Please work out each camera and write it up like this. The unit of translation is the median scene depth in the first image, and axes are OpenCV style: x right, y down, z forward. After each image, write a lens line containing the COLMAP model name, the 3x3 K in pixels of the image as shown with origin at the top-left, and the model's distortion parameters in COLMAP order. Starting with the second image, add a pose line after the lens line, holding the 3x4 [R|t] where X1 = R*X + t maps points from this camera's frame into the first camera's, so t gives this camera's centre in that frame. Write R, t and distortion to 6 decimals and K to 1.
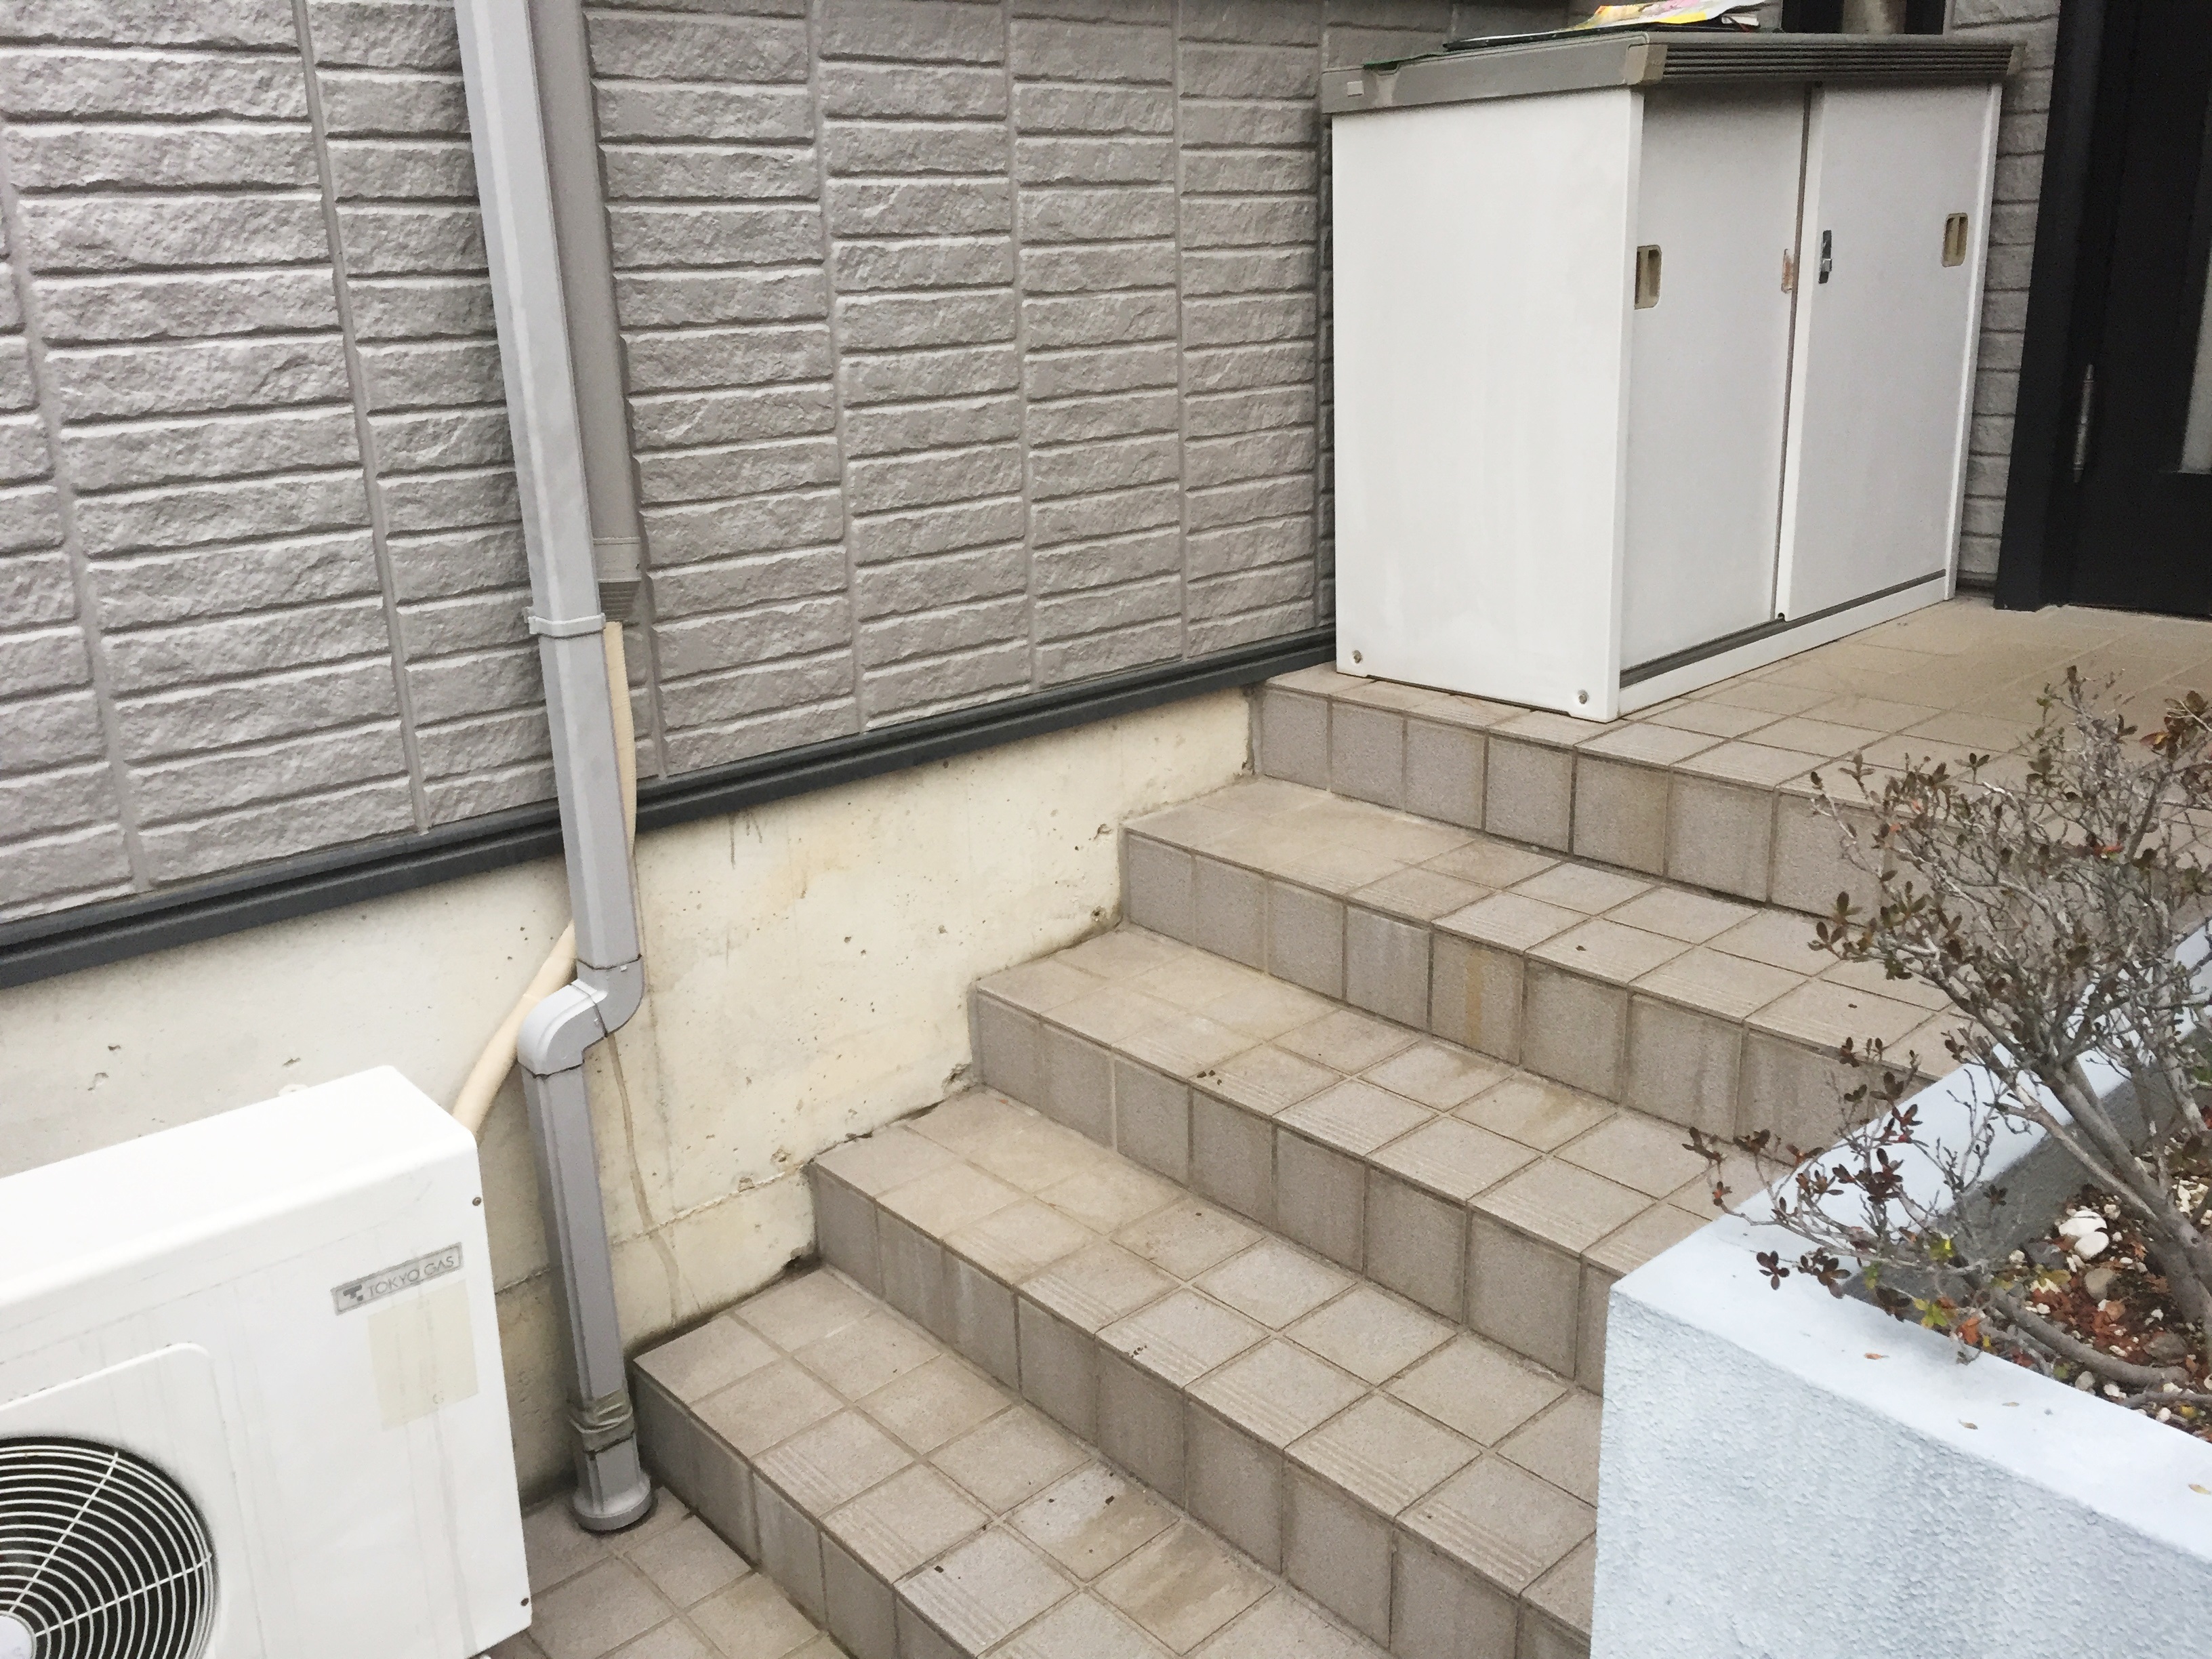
lens RADIAL K [[1796.5, 0, 1083.1], [0, 1796.5, 845.1], [0, 0, 1]] dist [0.044533, -0.015010]
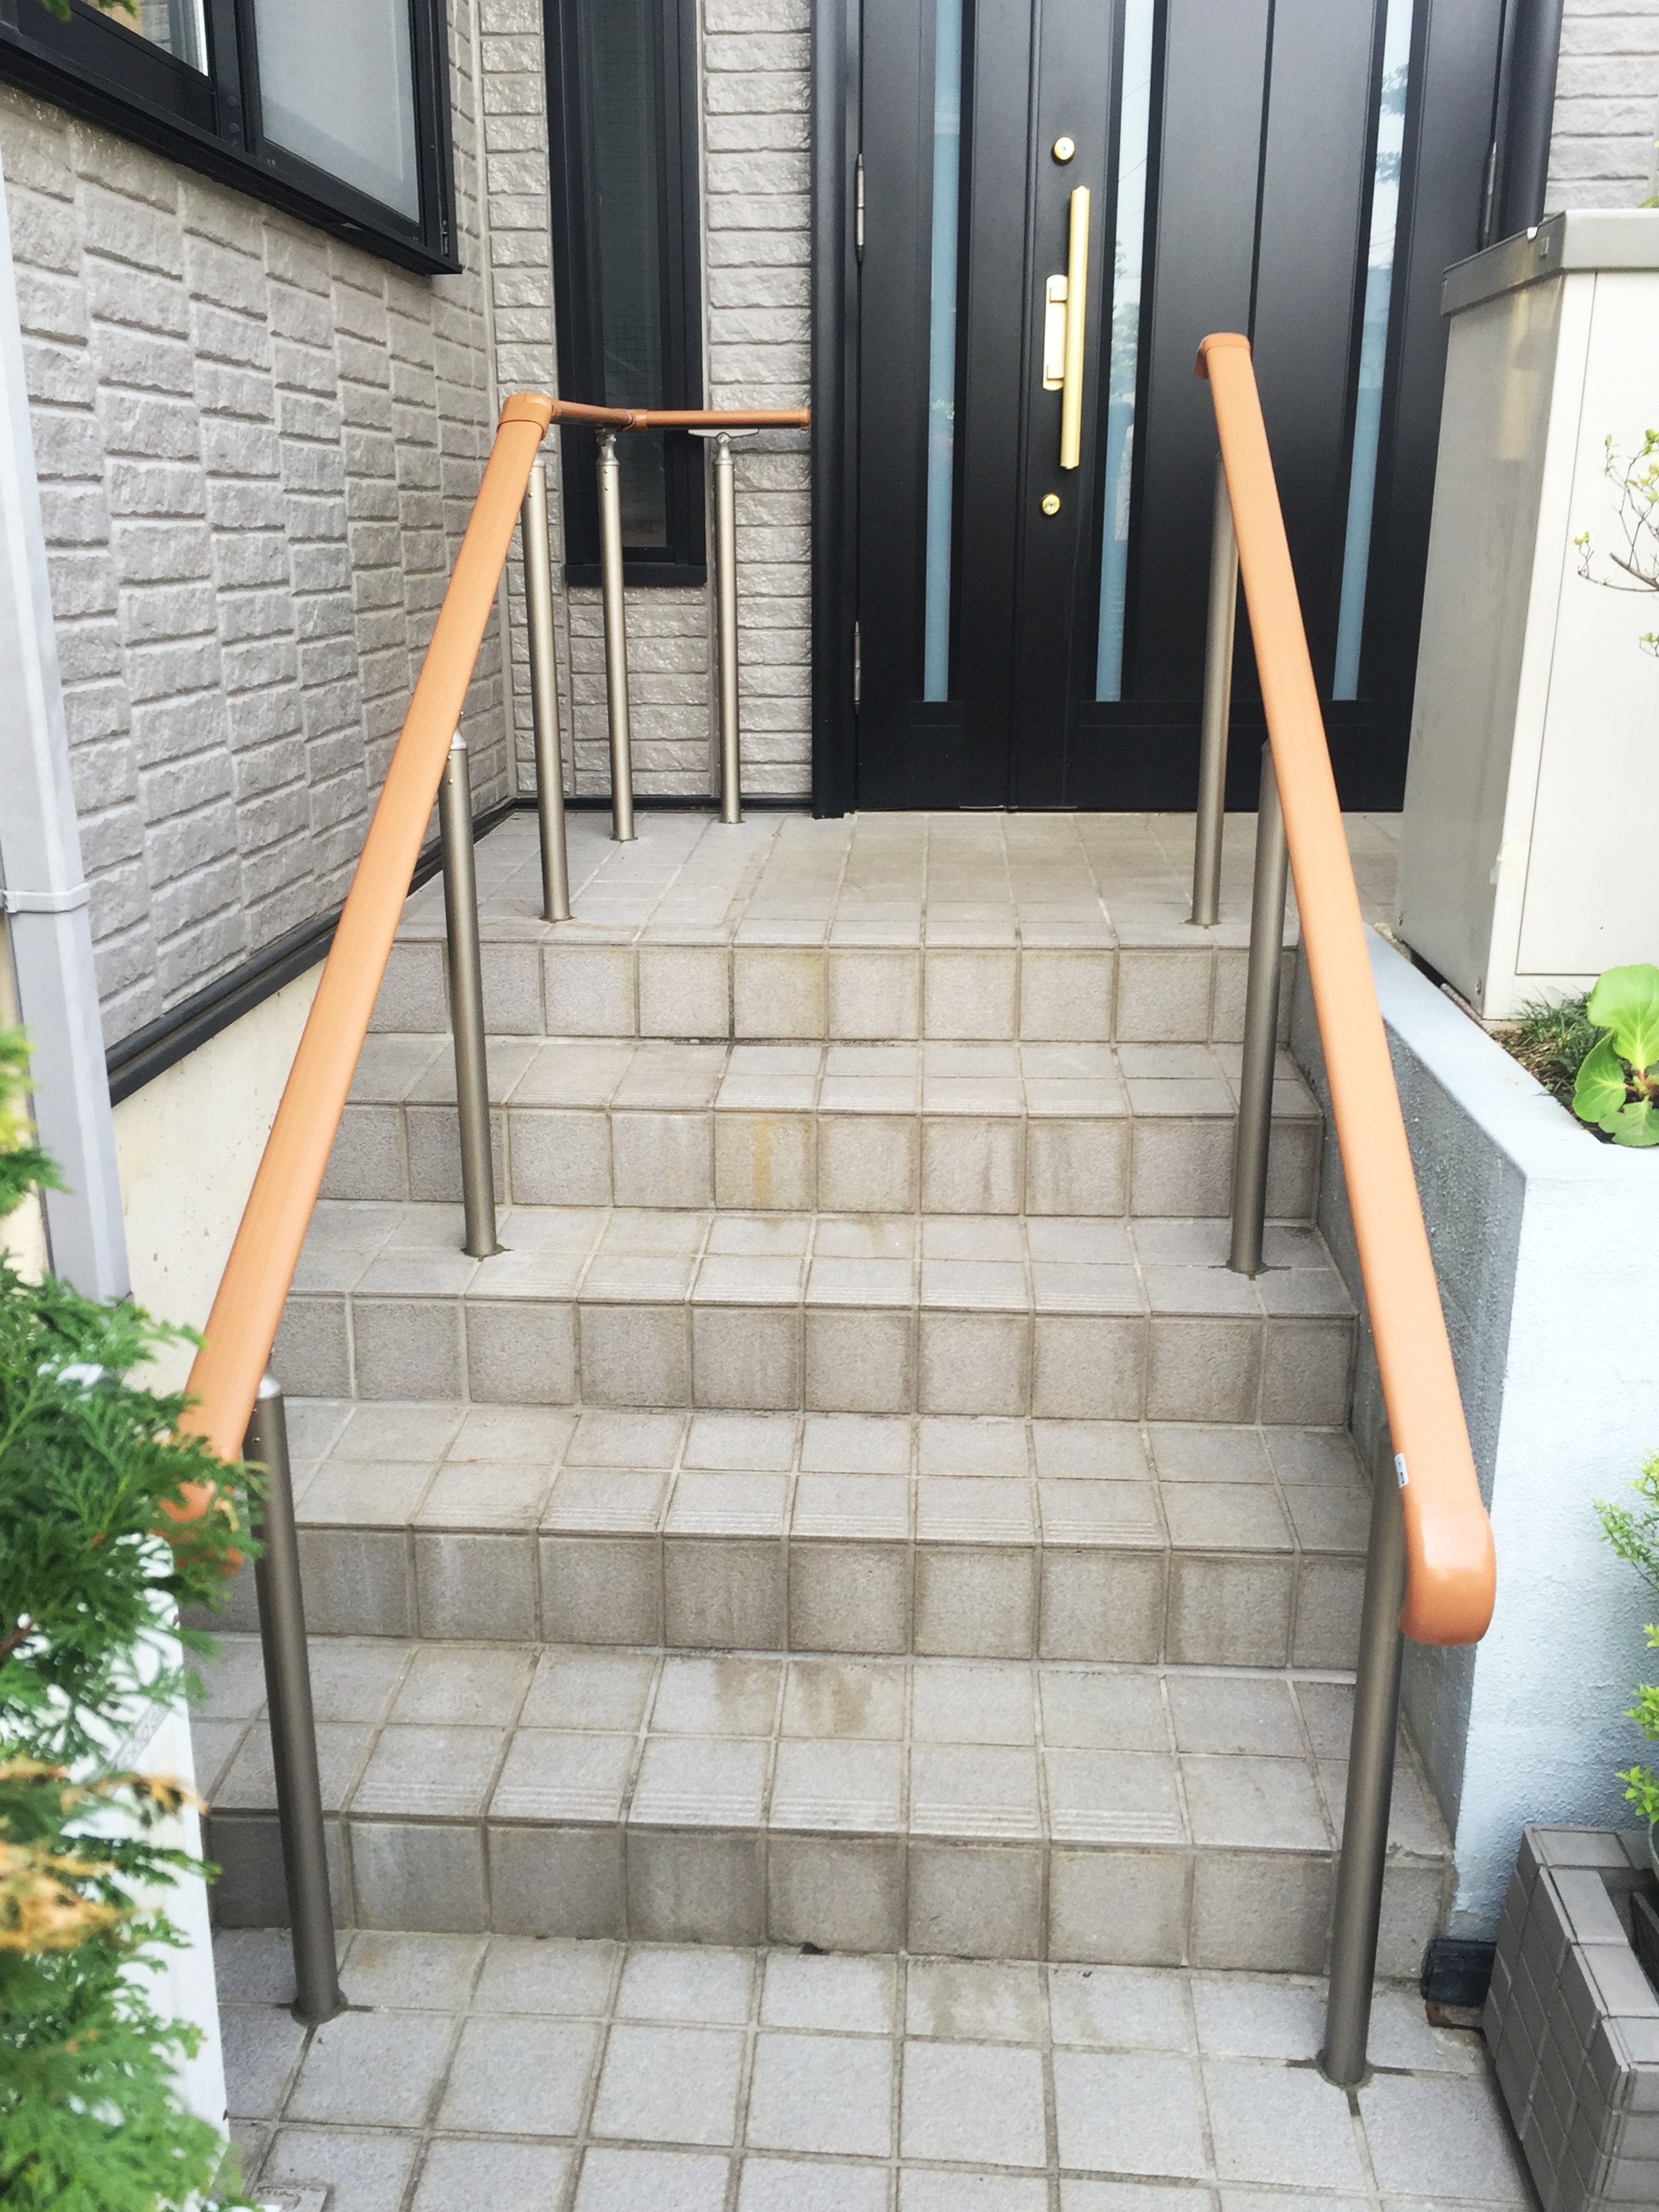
lens RADIAL K [[1884.7, 0, 792.7], [0, 1884.7, 1100.4], [0, 0, 1]] dist [0.076485, -0.073443]
pose [[0.712255, -0.175154, 0.679716, -0.613303], [0.201321, 0.978657, 0.041229, 0.002311], [-0.672430, 0.107476, 0.732316, 0.129543]]
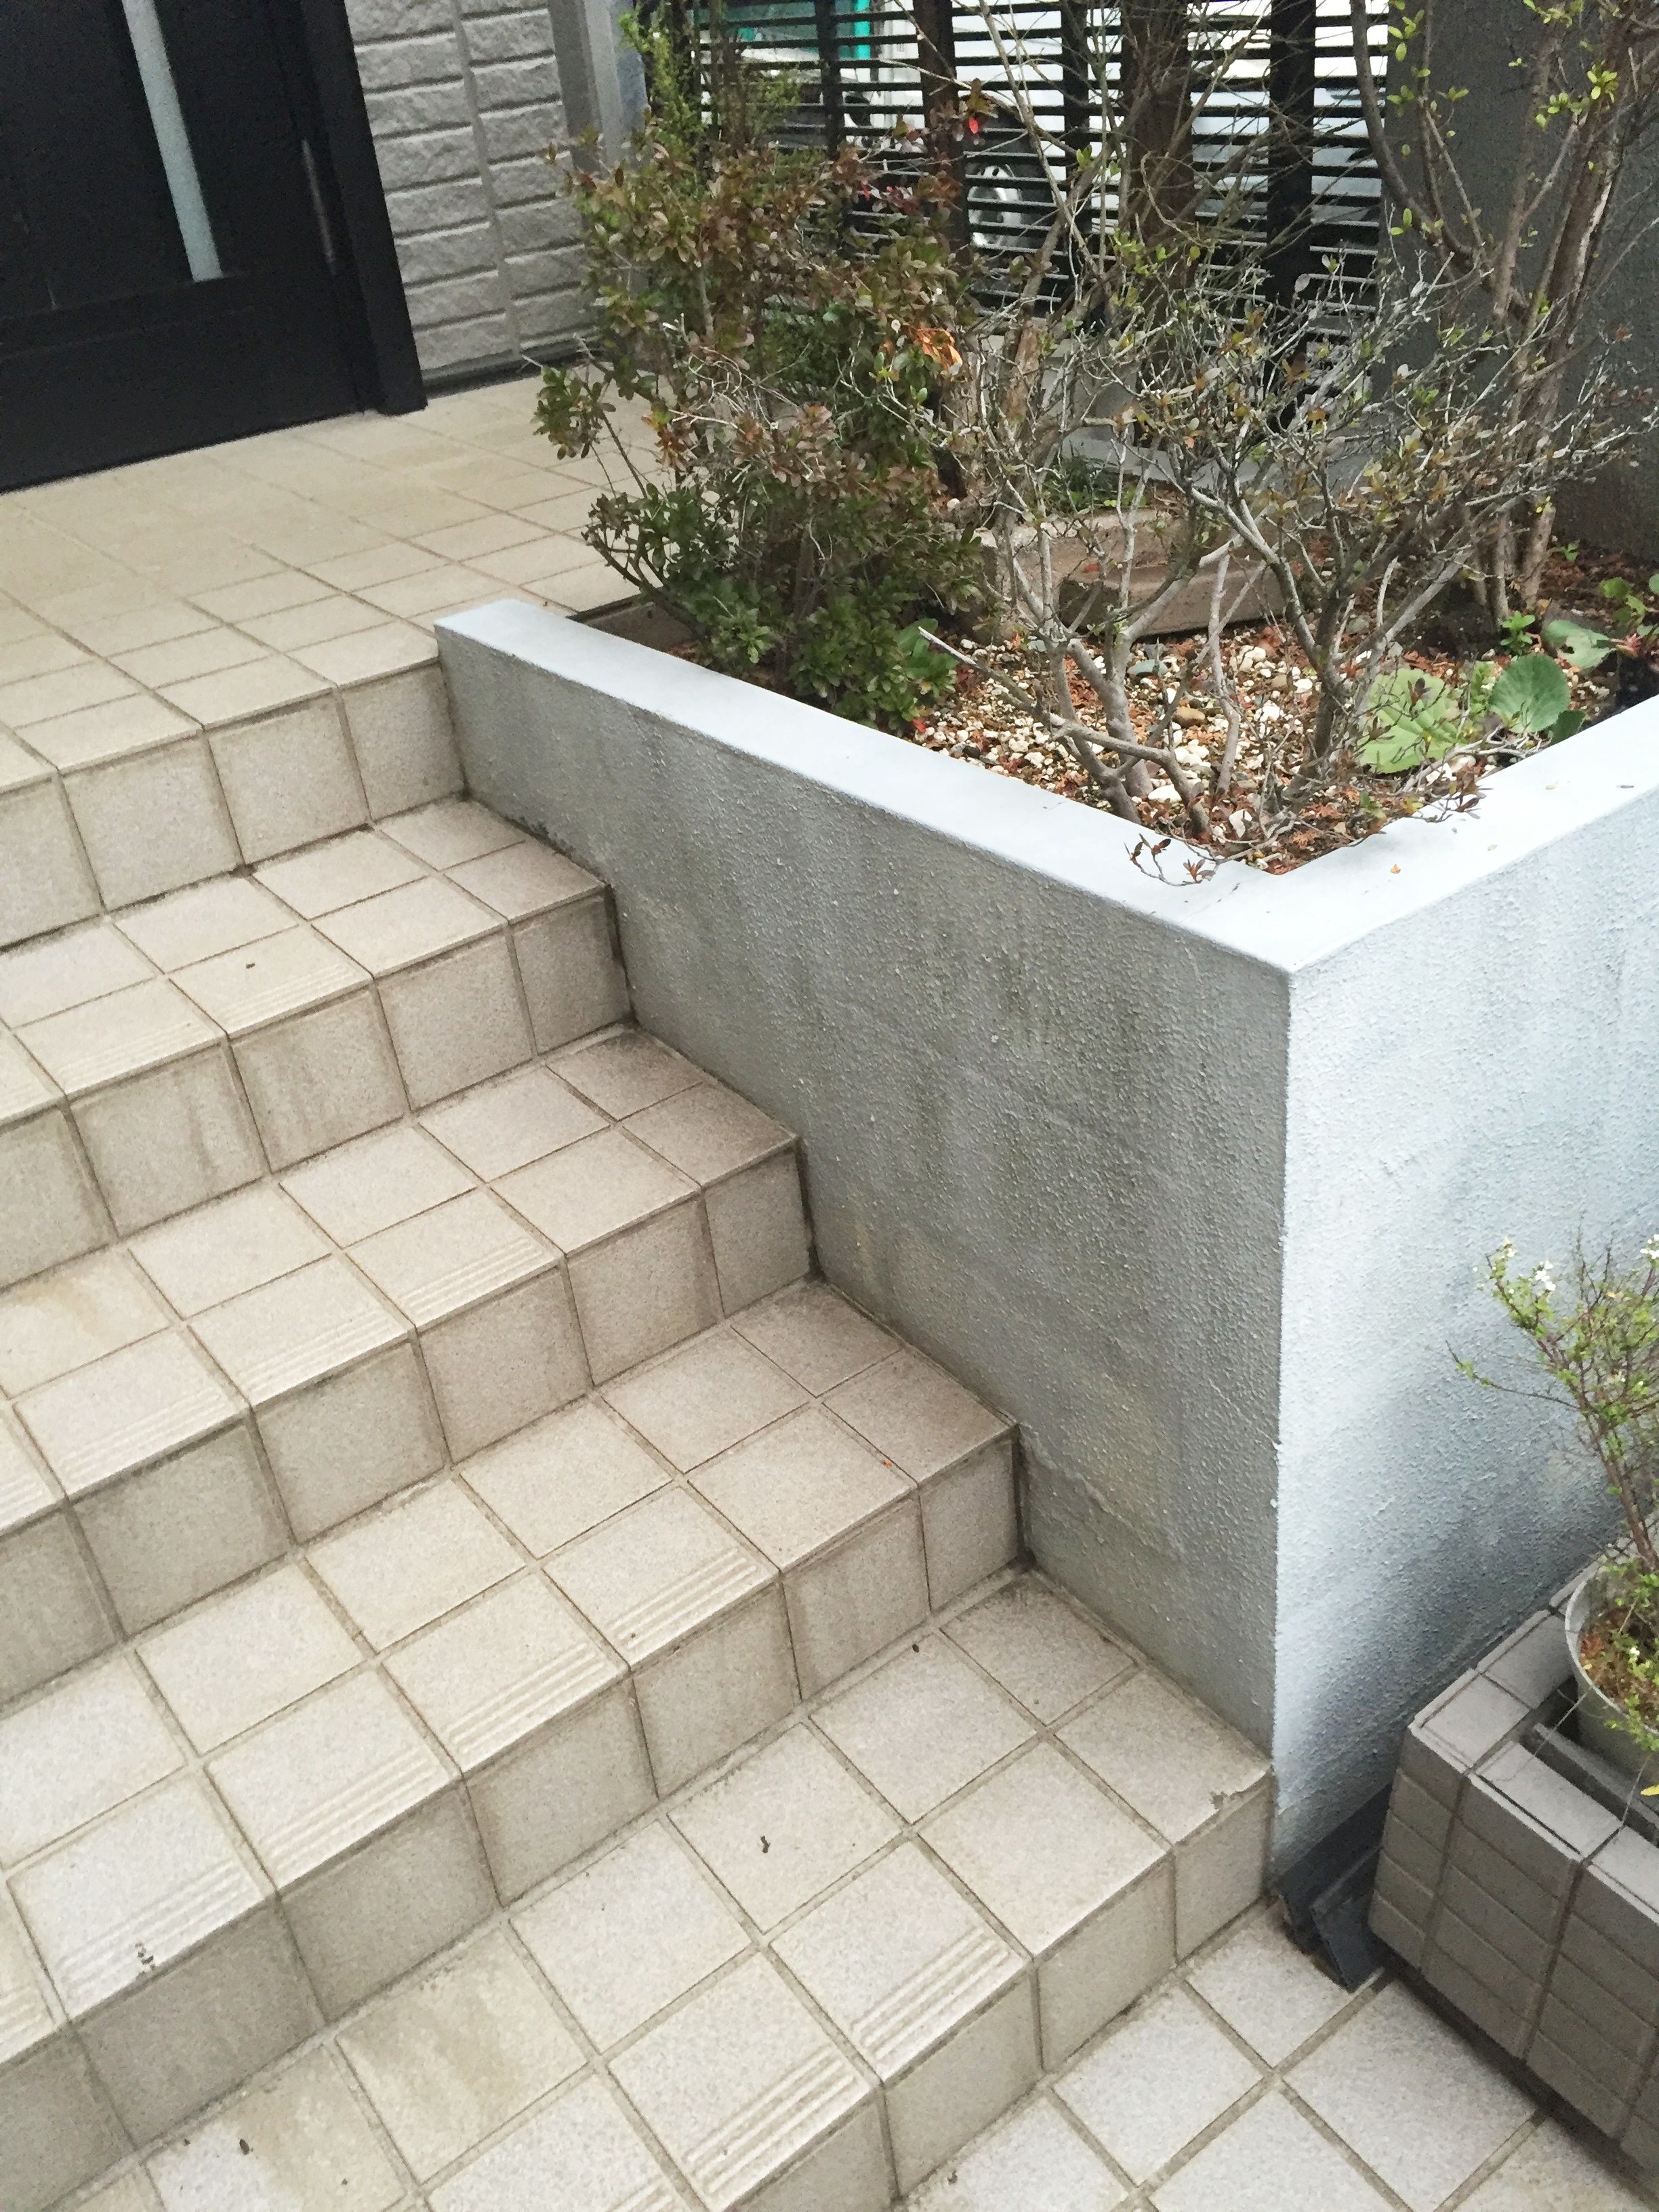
lens RADIAL K [[1884.7, 0, 792.7], [0, 1884.7, 1100.4], [0, 0, 1]] dist [0.076485, -0.073443]
pose [[0.087143, -0.502358, 0.860257, -0.347172], [0.413003, 0.804053, 0.427700, -0.132786], [-0.906551, 0.318018, 0.277543, 0.505027]]
